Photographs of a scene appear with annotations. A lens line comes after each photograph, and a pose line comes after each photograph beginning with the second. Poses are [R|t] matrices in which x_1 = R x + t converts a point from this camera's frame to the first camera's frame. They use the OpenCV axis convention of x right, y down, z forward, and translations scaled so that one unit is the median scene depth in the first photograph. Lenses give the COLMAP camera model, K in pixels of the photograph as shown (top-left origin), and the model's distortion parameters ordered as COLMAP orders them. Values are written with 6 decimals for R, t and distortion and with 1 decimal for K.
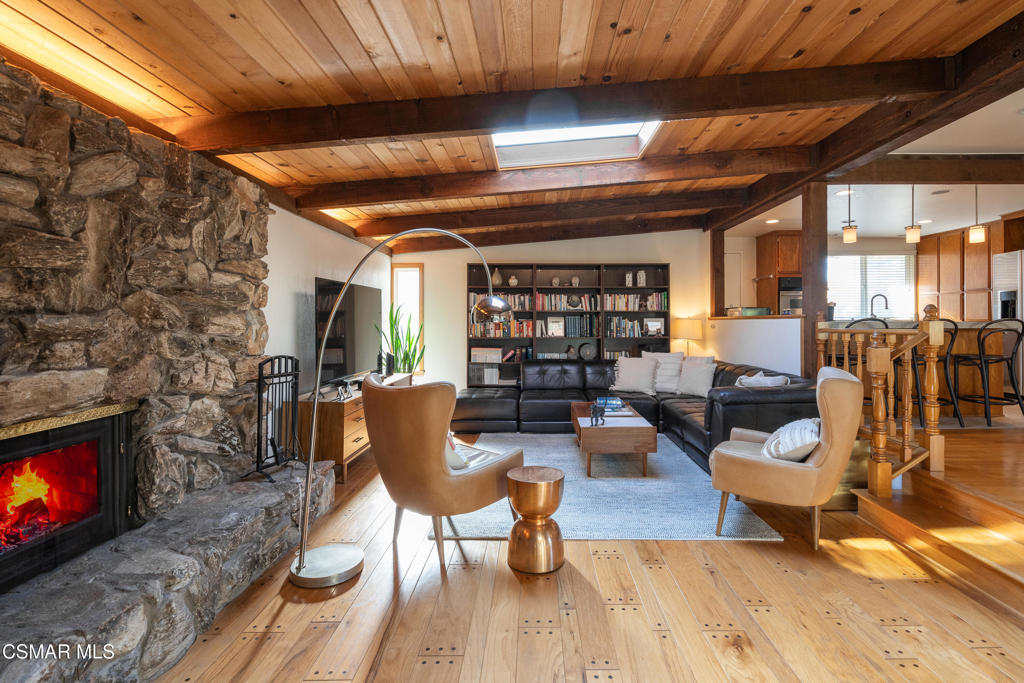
lens RADIAL K [[473.7, 0, 534.6], [0, 473.7, 320.5], [0, 0, 1]] dist [-0.005200, 0.000822]
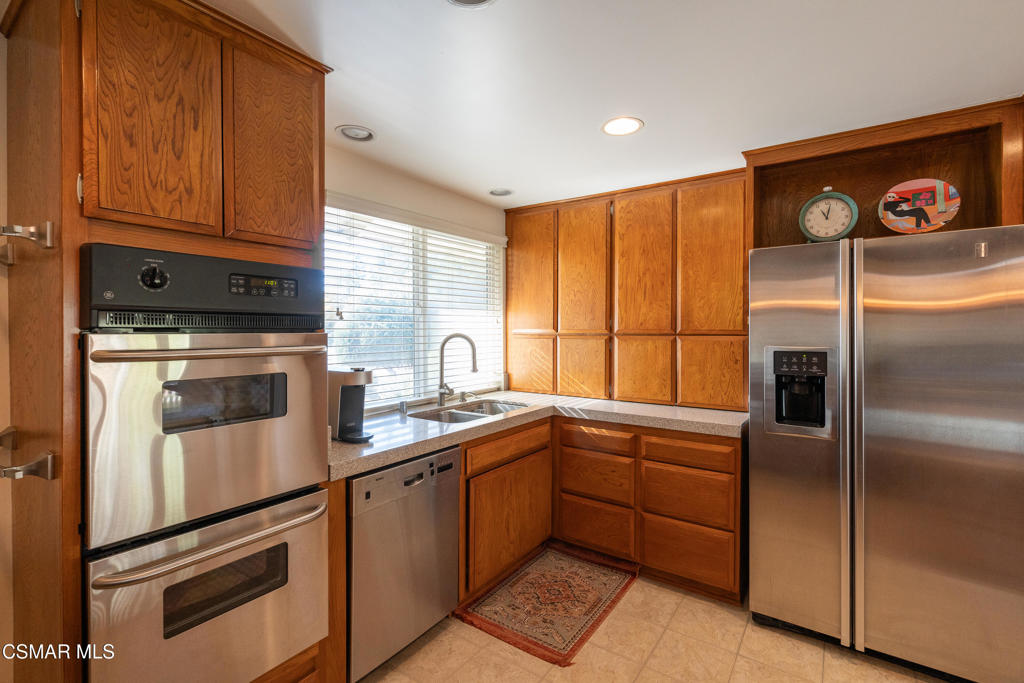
lens RADIAL K [[468.3, 0, 509.8], [0, 468.3, 331.6], [0, 0, 1]] dist [-0.000925, 0.000359]
pose [[0.570539, -0.005087, 0.821255, 0.636251], [-0.002648, 0.999964, 0.008034, -0.087405], [-0.821266, -0.006759, 0.570505, 1.079024]]
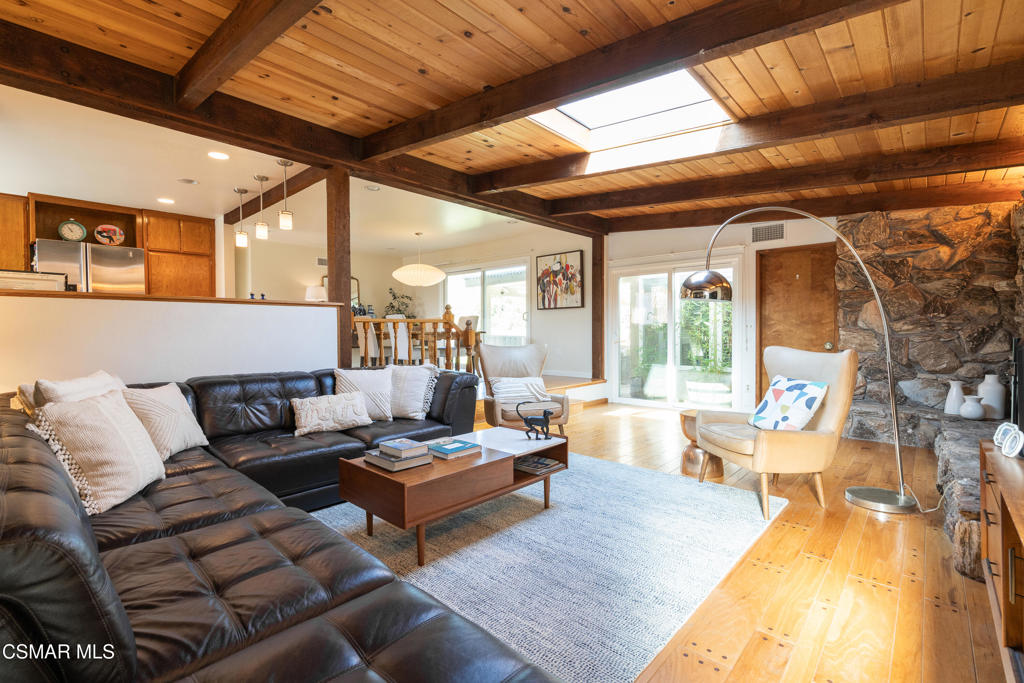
lens RADIAL K [[466.1, 0, 510.2], [0, 466.1, 337.9], [0, 0, 1]] dist [-0.001764, 0.000527]
pose [[-0.736088, -0.004091, 0.676874, -0.256302], [0.003794, 0.999941, 0.010169, 0.039341], [-0.676876, 0.010054, -0.736029, 1.190602]]
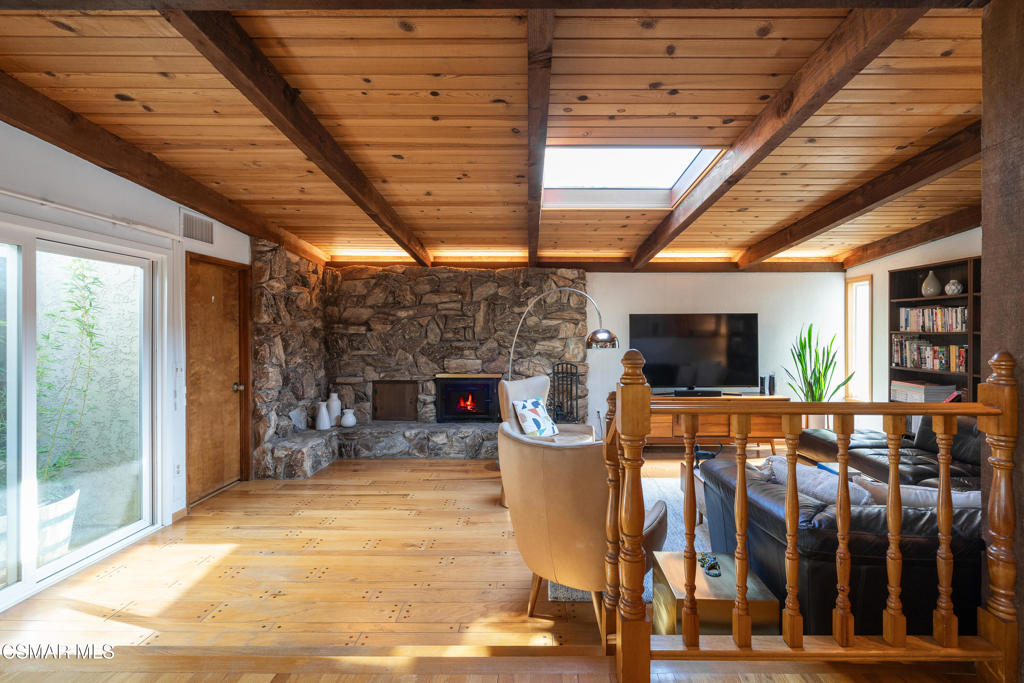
lens RADIAL K [[469.7, 0, 535.6], [0, 469.7, 329.7], [0, 0, 1]] dist [-0.003526, 0.000332]
pose [[0.006589, -0.000310, -0.999978, 0.761787], [0.002826, 0.999996, -0.000292, -0.031477], [0.999974, -0.002824, 0.006590, 0.514662]]
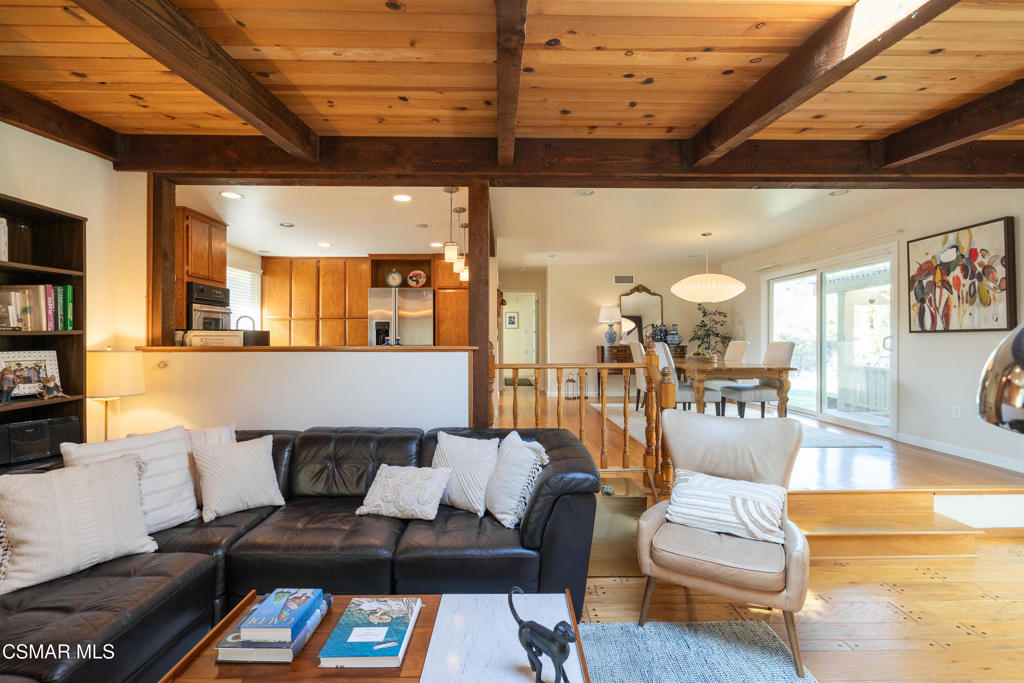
lens RADIAL K [[463.4, 0, 507.4], [0, 463.4, 338.3], [0, 0, 1]] dist [-0.002333, 0.000249]
pose [[-0.013036, 0.004698, 0.999904, -0.154440], [-0.004364, 0.999979, -0.004755, -0.018827], [-0.999906, -0.004425, -0.013015, 0.780458]]
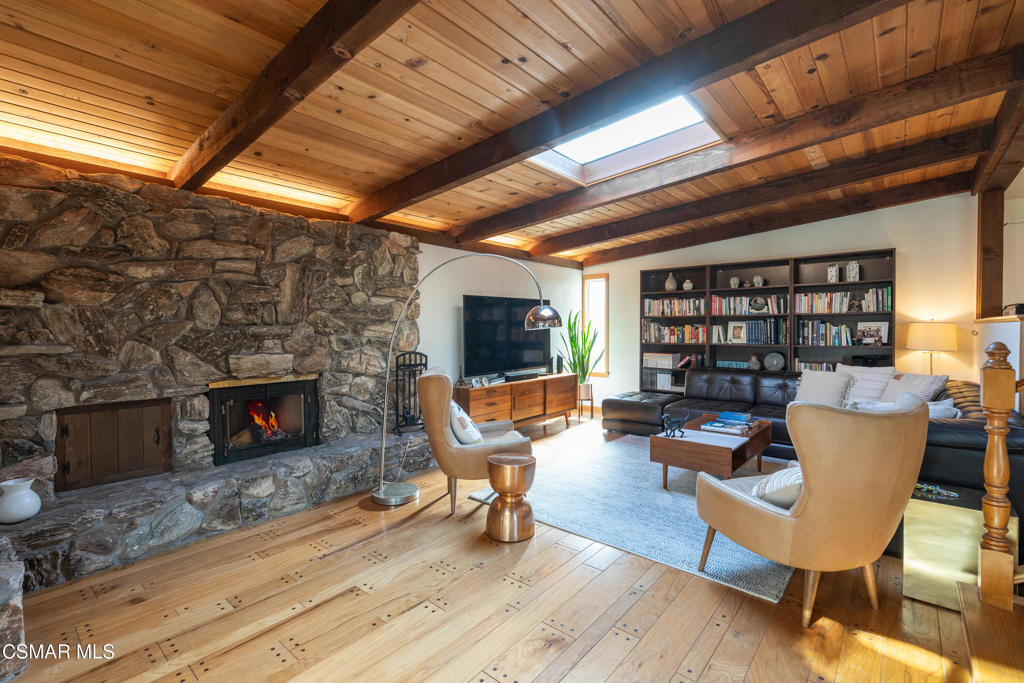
lens RADIAL K [[459.9, 0, 513.9], [0, 459.9, 337.0], [0, 0, 1]] dist [-0.003709, 0.000286]
pose [[0.764349, 0.010107, -0.644723, 0.361221], [0.005992, 0.999723, 0.022776, -0.000906], [0.644775, -0.021272, 0.764077, 0.071286]]
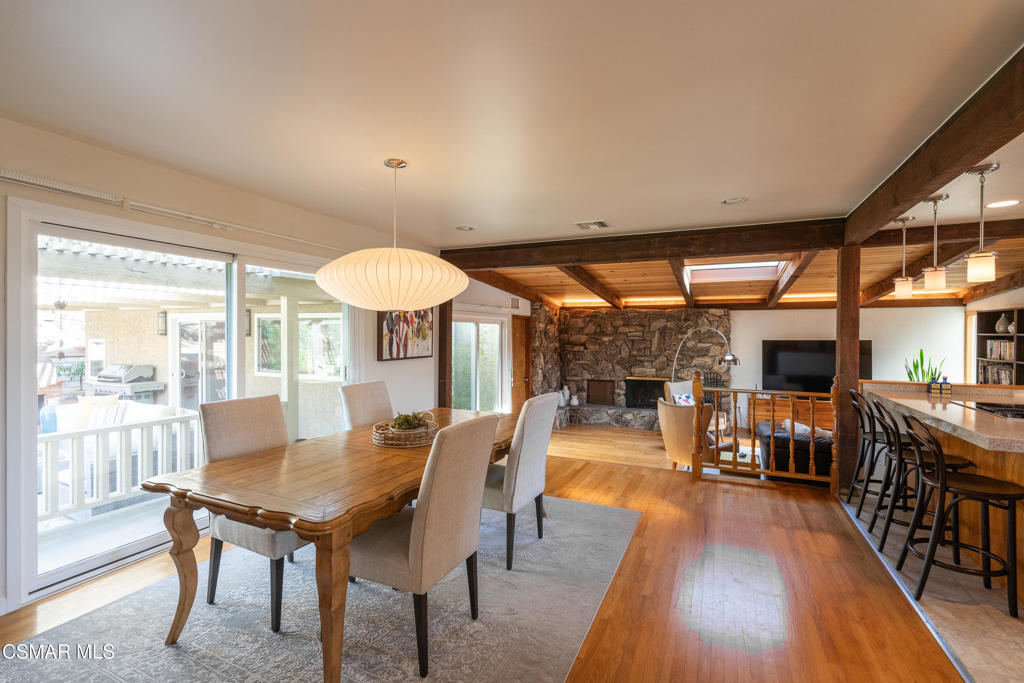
lens RADIAL K [[468.0, 0, 520.7], [0, 468.0, 338.4], [0, 0, 1]] dist [0.000520, 0.000903]
pose [[-0.393937, 0.008661, -0.919097, 1.427591], [0.000285, 0.999957, 0.009301, -0.088845], [0.919137, 0.003402, -0.393922, 0.615520]]
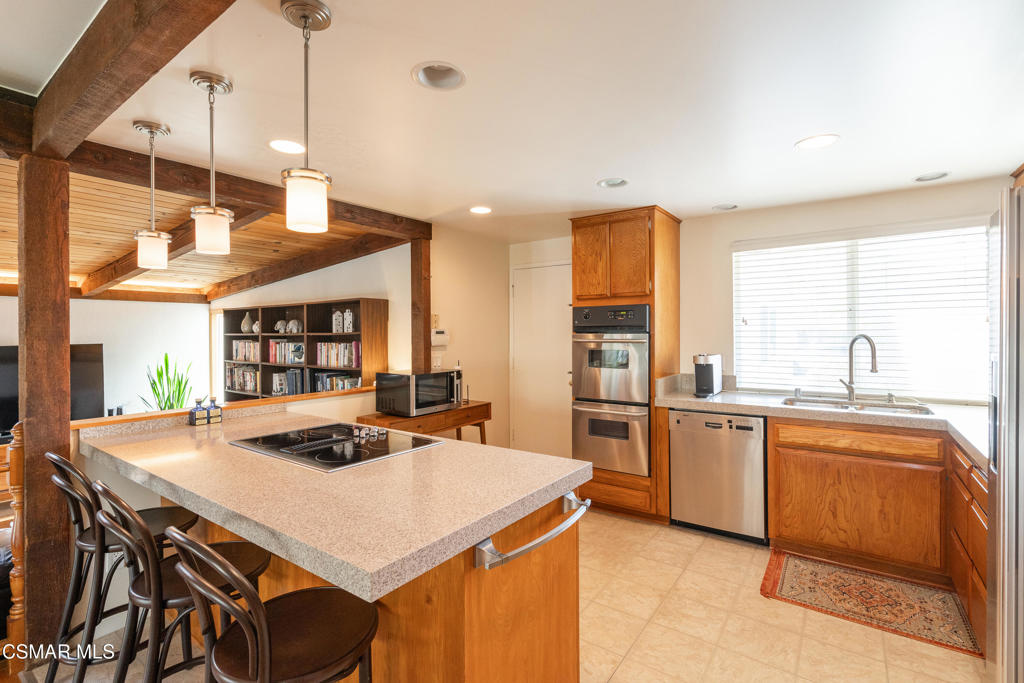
lens RADIAL K [[471.6, 0, 510.5], [0, 471.6, 333.3], [0, 0, 1]] dist [-0.002572, 0.000034]
pose [[0.811985, -0.005198, -0.583655, 1.038907], [0.008647, 0.999958, 0.003124, -0.087963], [0.583614, -0.007584, 0.811996, 0.717473]]
